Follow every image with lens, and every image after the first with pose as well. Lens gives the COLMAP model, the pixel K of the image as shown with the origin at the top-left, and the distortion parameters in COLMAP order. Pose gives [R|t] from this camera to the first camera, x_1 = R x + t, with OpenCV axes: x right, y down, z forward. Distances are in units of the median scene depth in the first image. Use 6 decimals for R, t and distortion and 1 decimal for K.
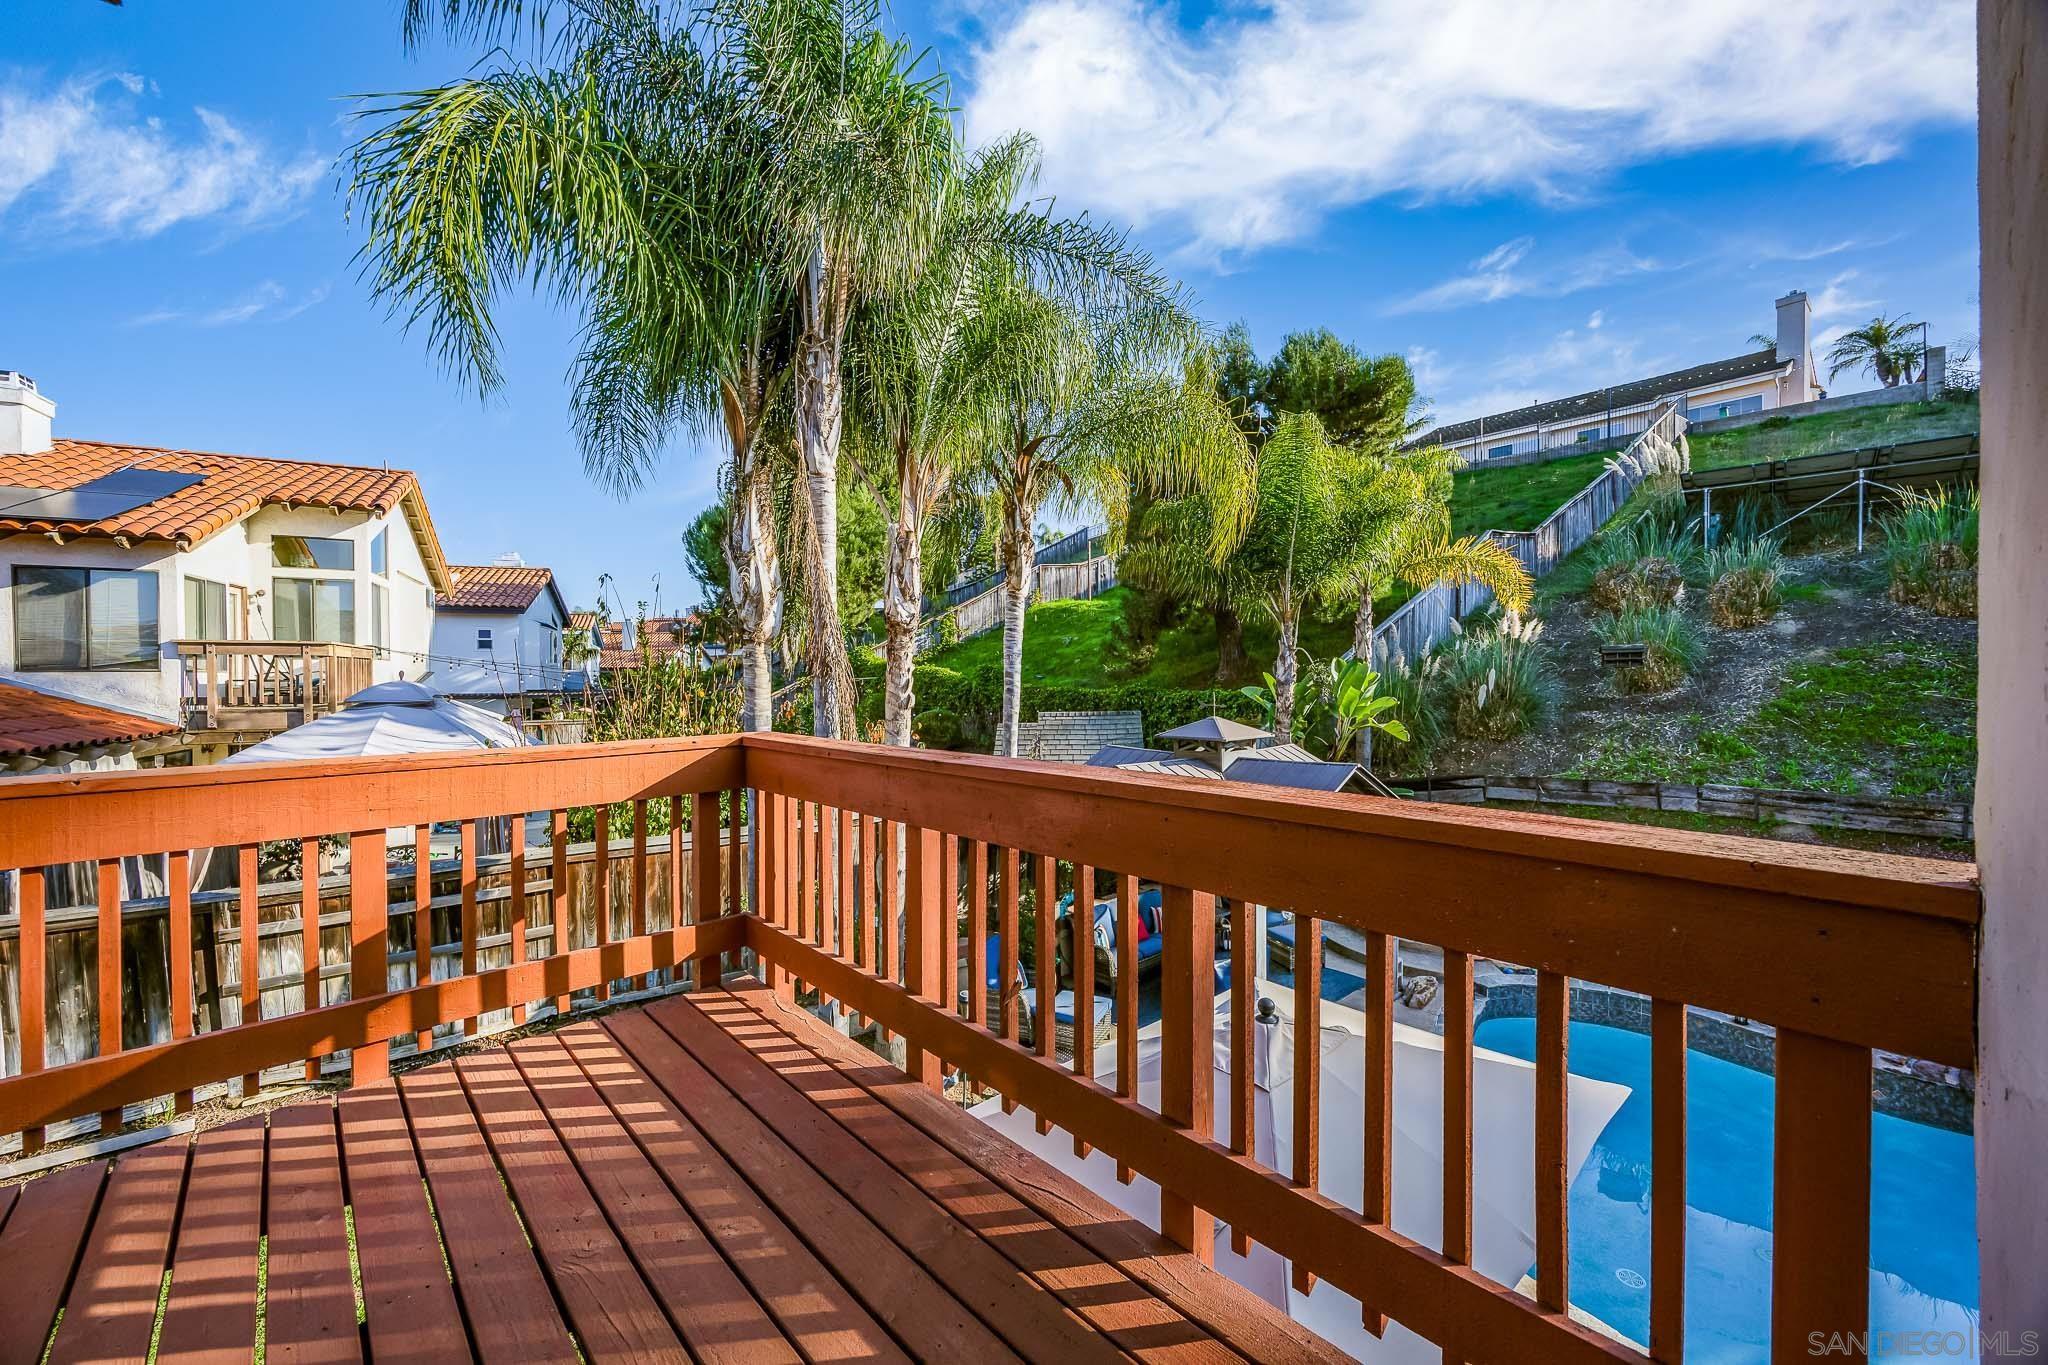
lens RADIAL K [[799.3, 0, 1021.7], [0, 799.3, 681.2], [0, 0, 1]] dist [-0.000565, 0.000779]
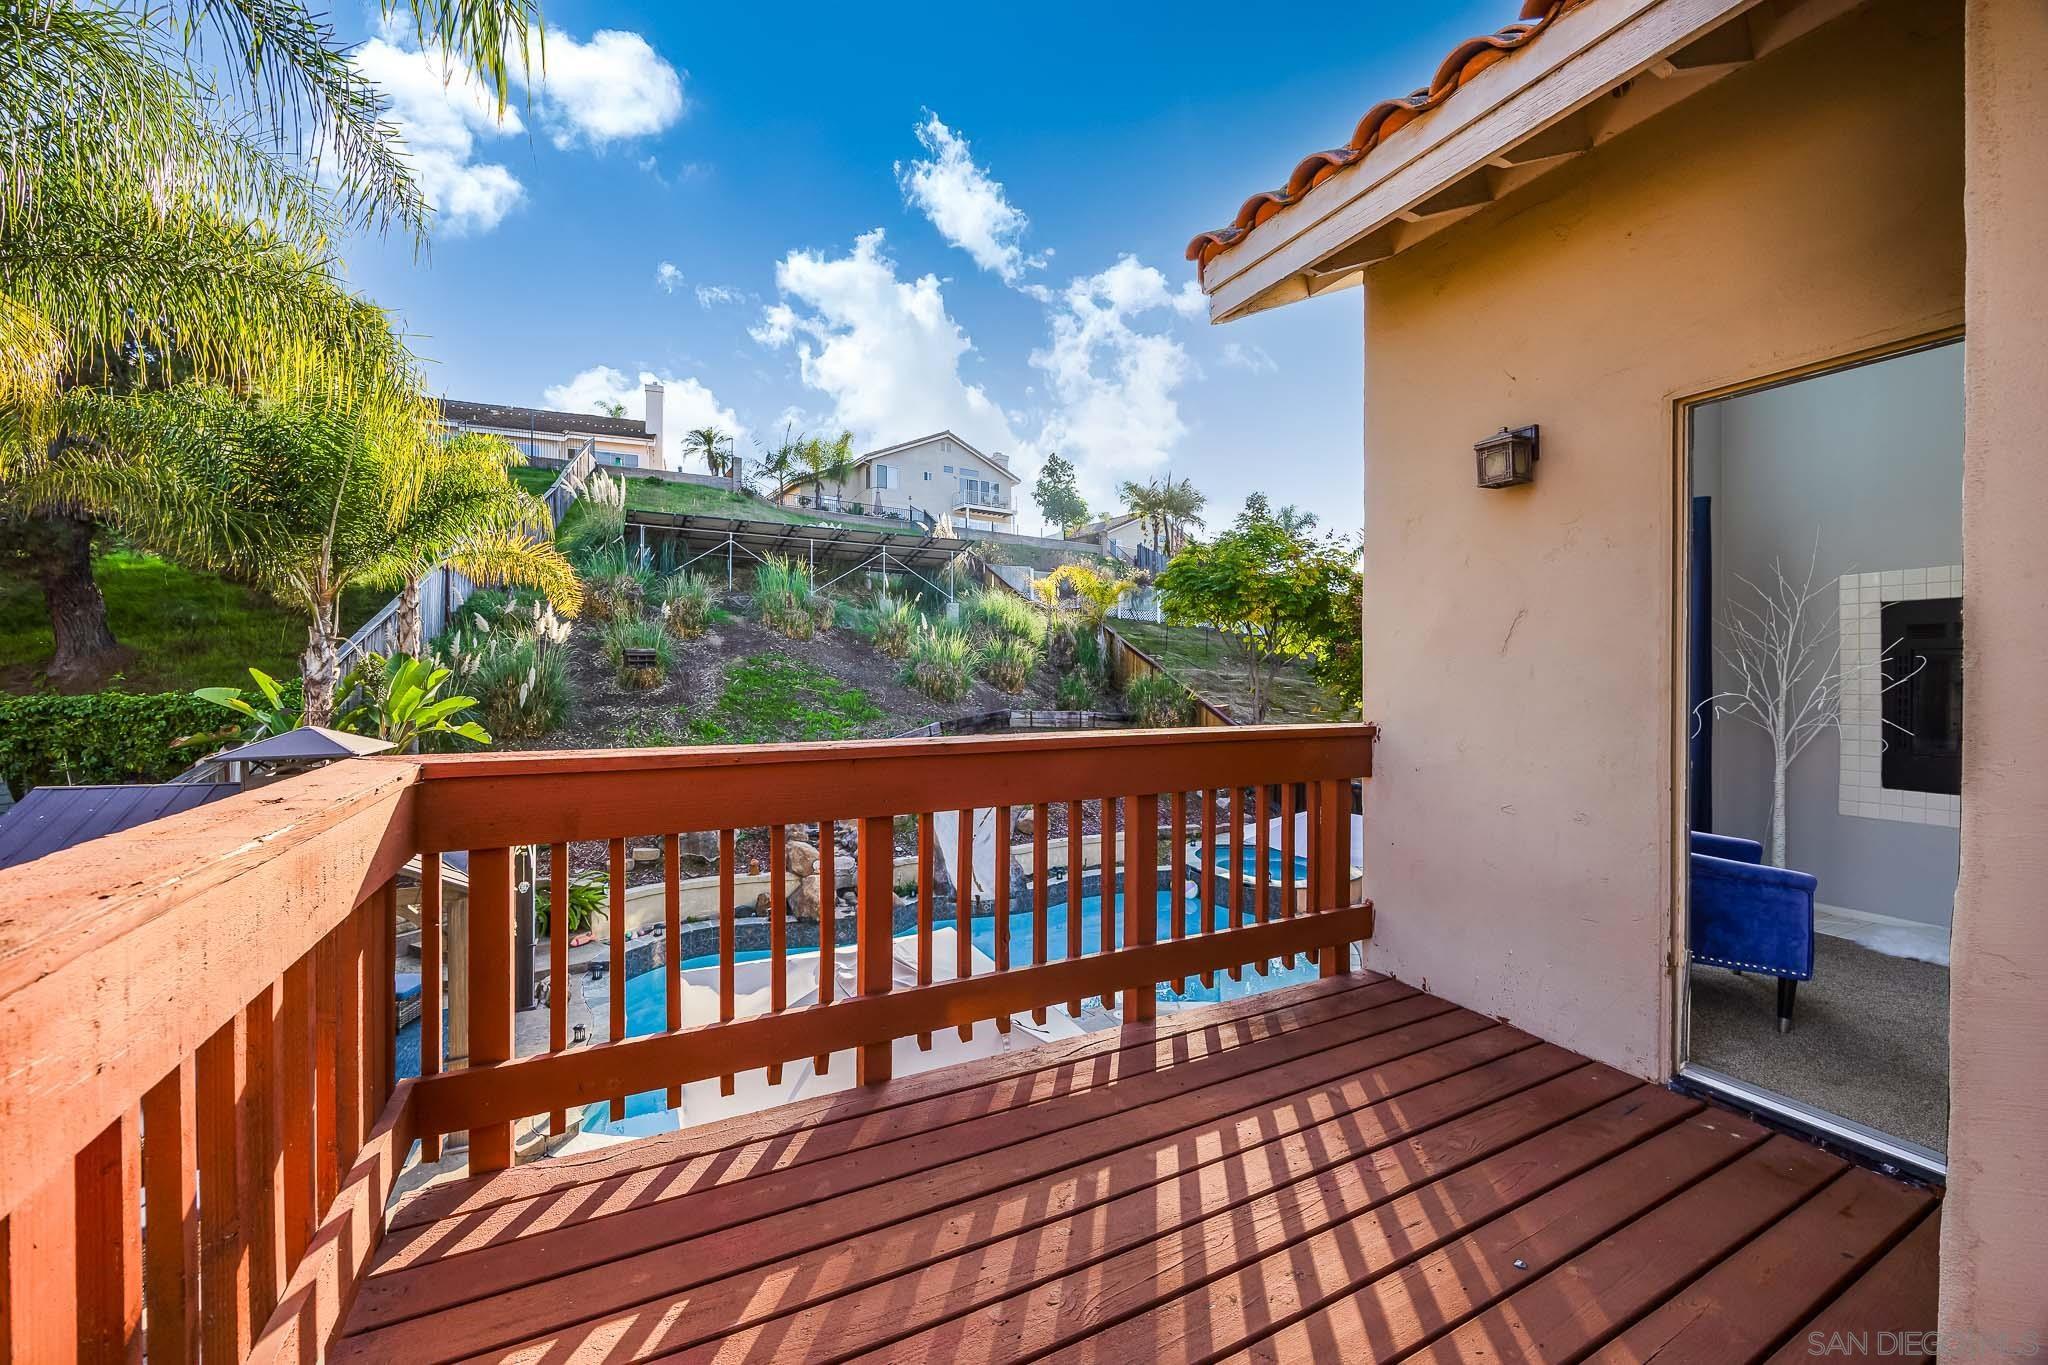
lens RADIAL K [[799.3, 0, 1021.5], [0, 799.3, 681.4], [0, 0, 1]] dist [-0.000565, 0.000779]
pose [[0.266727, -0.002042, 0.963770, -0.218585], [0.004733, 0.999988, 0.000809, 0.004044], [-0.963761, 0.004346, 0.266733, 0.125718]]
